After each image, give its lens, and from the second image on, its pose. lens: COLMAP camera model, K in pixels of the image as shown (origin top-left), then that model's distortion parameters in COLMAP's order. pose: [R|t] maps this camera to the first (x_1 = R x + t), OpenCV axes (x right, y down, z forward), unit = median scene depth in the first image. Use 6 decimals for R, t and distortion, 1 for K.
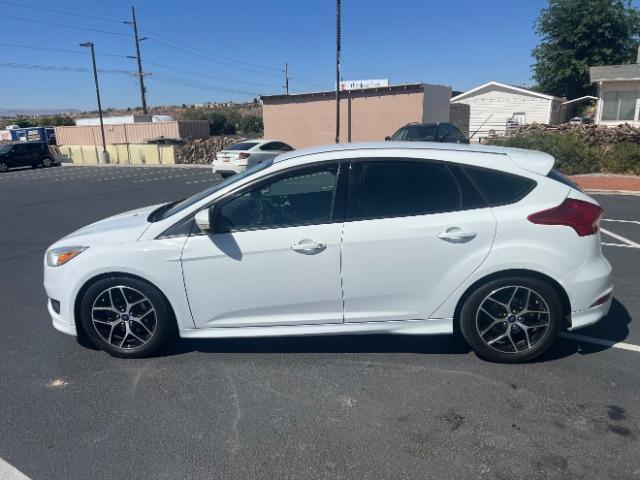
lens RADIAL K [[487.7, 0, 320.0], [0, 487.7, 240.0], [0, 0, 1]] dist [0.041535, -0.056665]
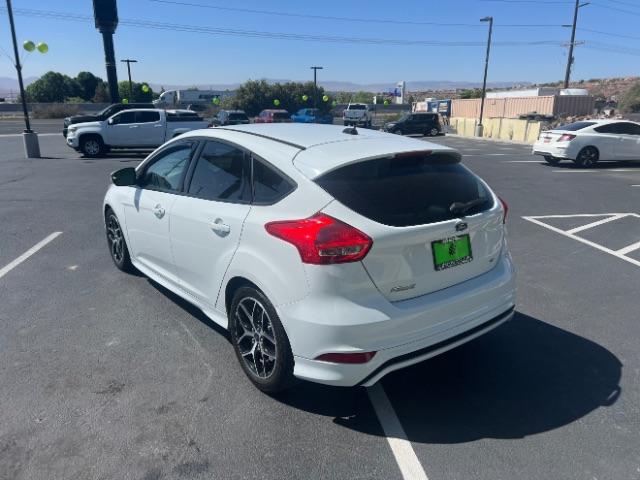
lens RADIAL K [[487.7, 0, 320.0], [0, 487.7, 240.0], [0, 0, 1]] dist [0.041535, -0.056665]
pose [[0.670723, 0.221776, -0.707775, 0.126233], [-0.185073, 0.974109, 0.129845, -0.016902], [0.718247, 0.043900, 0.694402, 0.057126]]
